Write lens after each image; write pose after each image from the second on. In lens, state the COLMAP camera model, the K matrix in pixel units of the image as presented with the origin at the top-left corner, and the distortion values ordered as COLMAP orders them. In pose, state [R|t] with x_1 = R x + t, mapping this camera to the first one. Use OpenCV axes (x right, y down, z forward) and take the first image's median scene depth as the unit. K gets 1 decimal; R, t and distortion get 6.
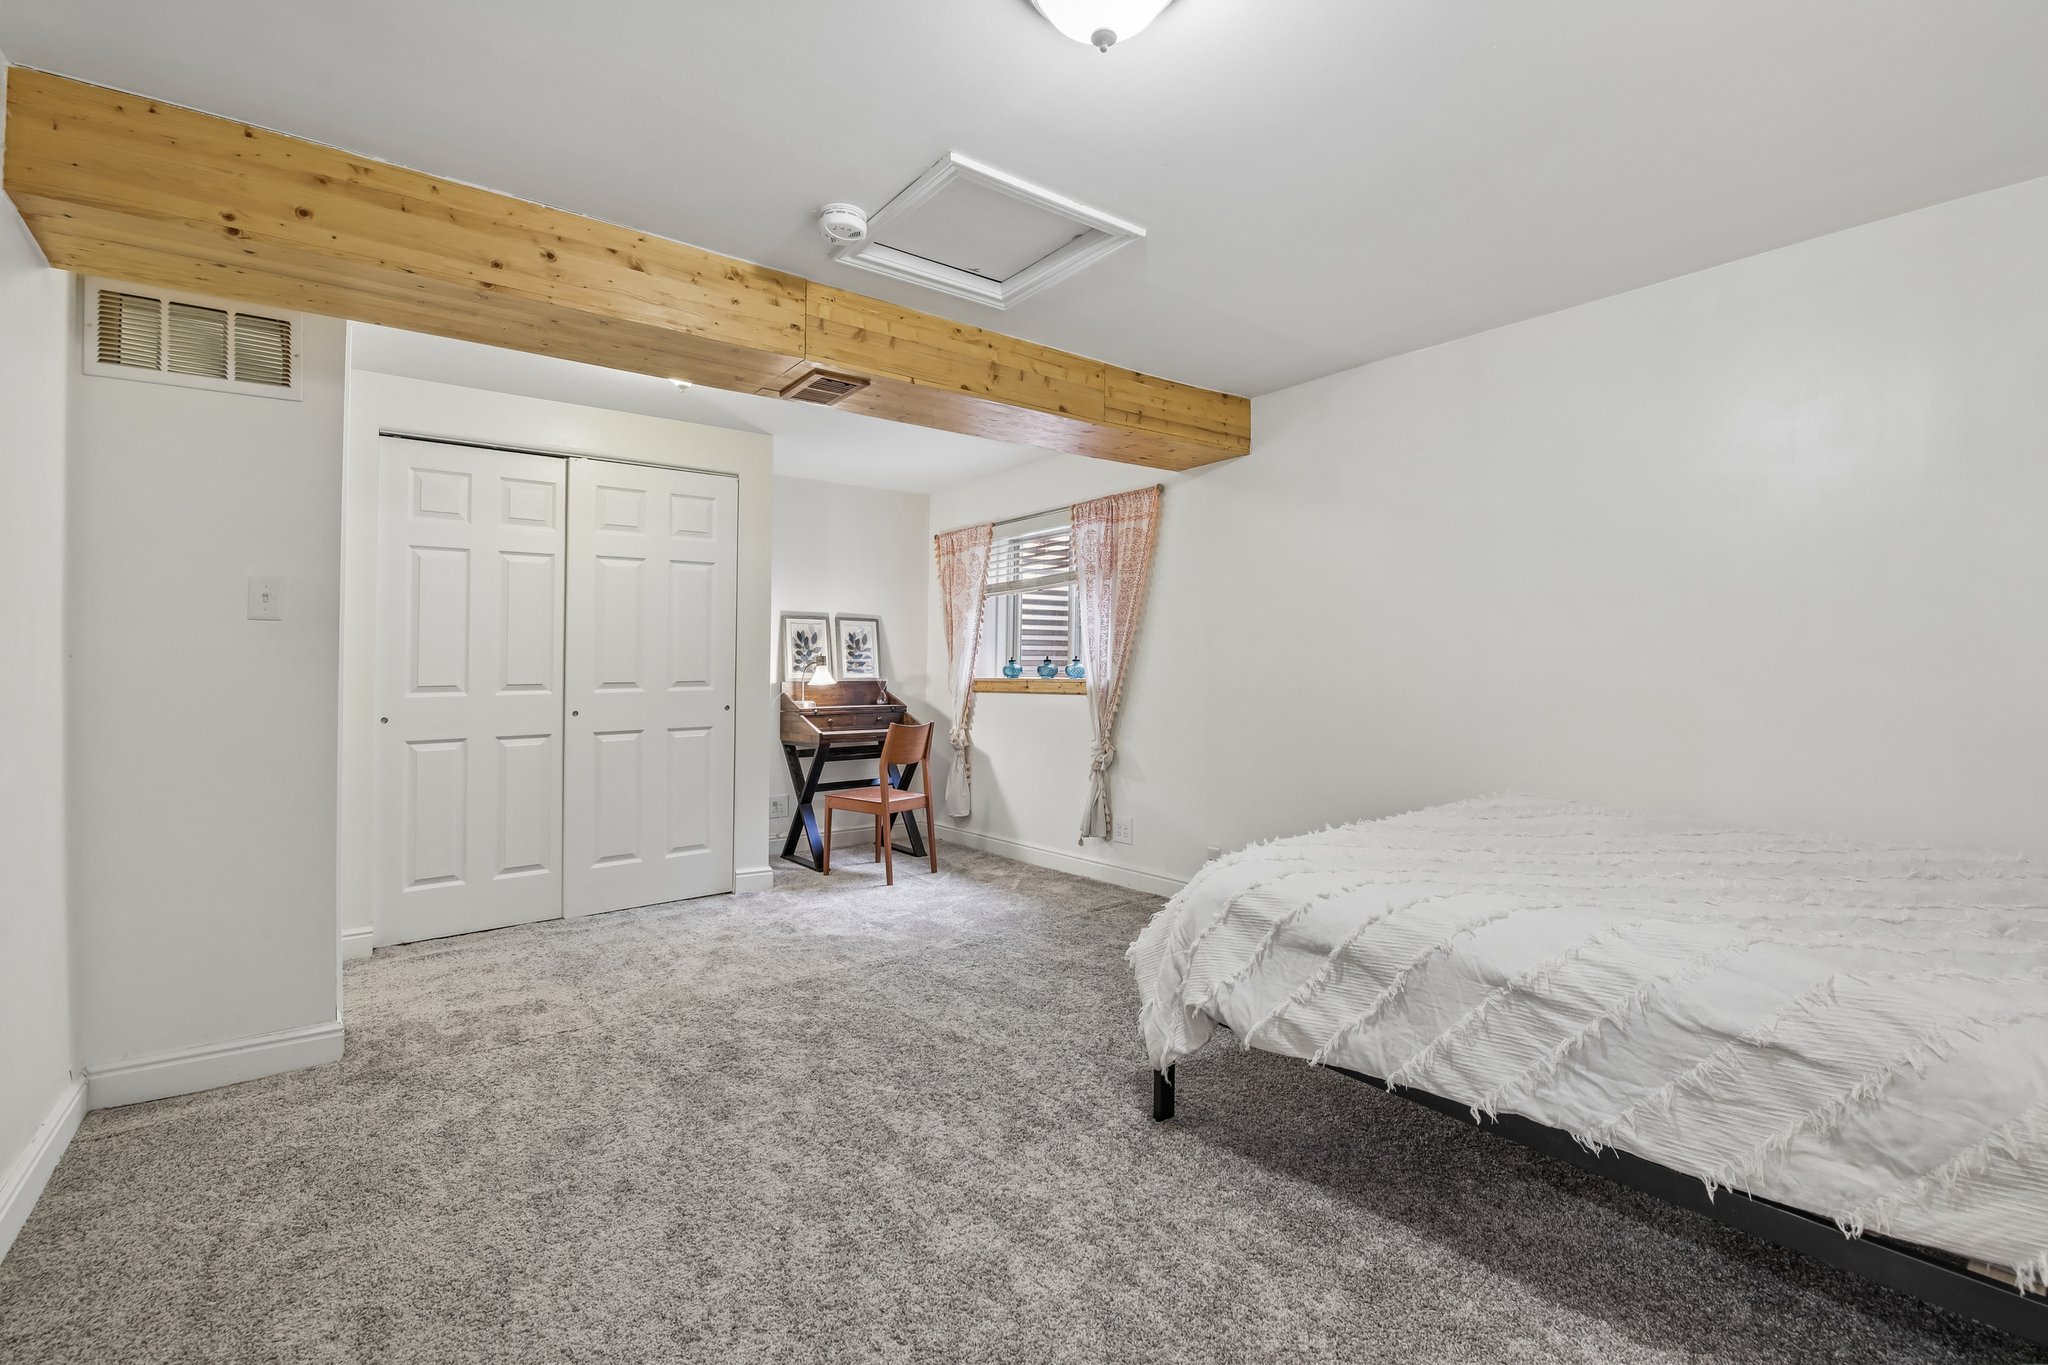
lens RADIAL K [[894.3, 0, 1020.5], [0, 894.3, 678.7], [0, 0, 1]] dist [-0.008698, -0.007018]
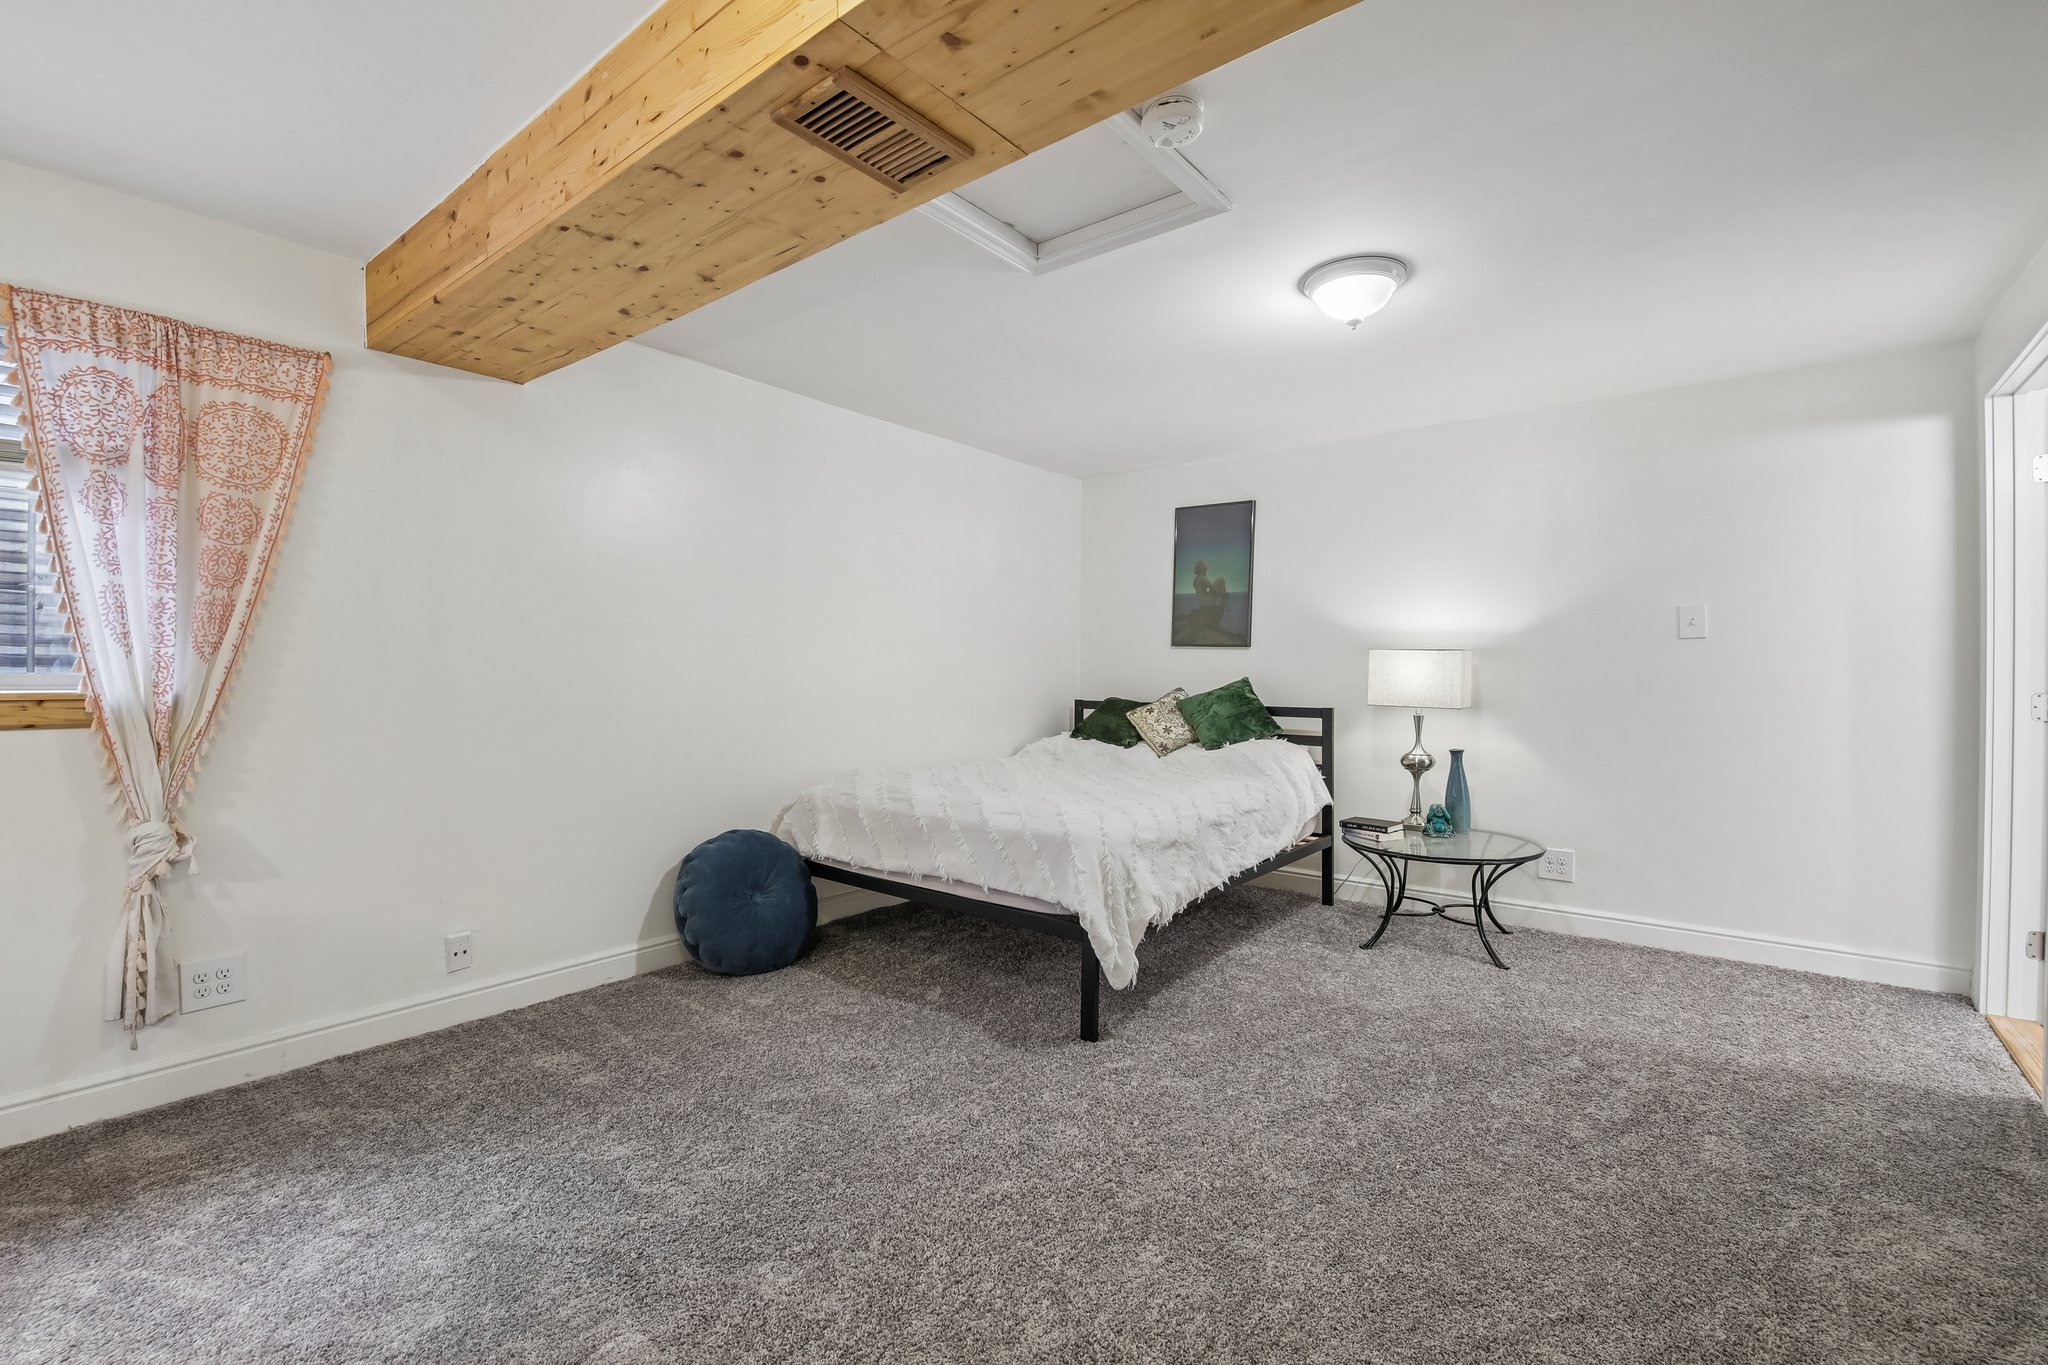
lens RADIAL K [[894.3, 0, 1020.5], [0, 894.3, 678.7], [0, 0, 1]] dist [-0.008698, -0.007018]
pose [[-0.232887, -0.006148, 0.972484, -0.492029], [0.004774, 0.999961, 0.007465, -0.007702], [-0.972492, 0.006381, -0.232848, 0.670277]]
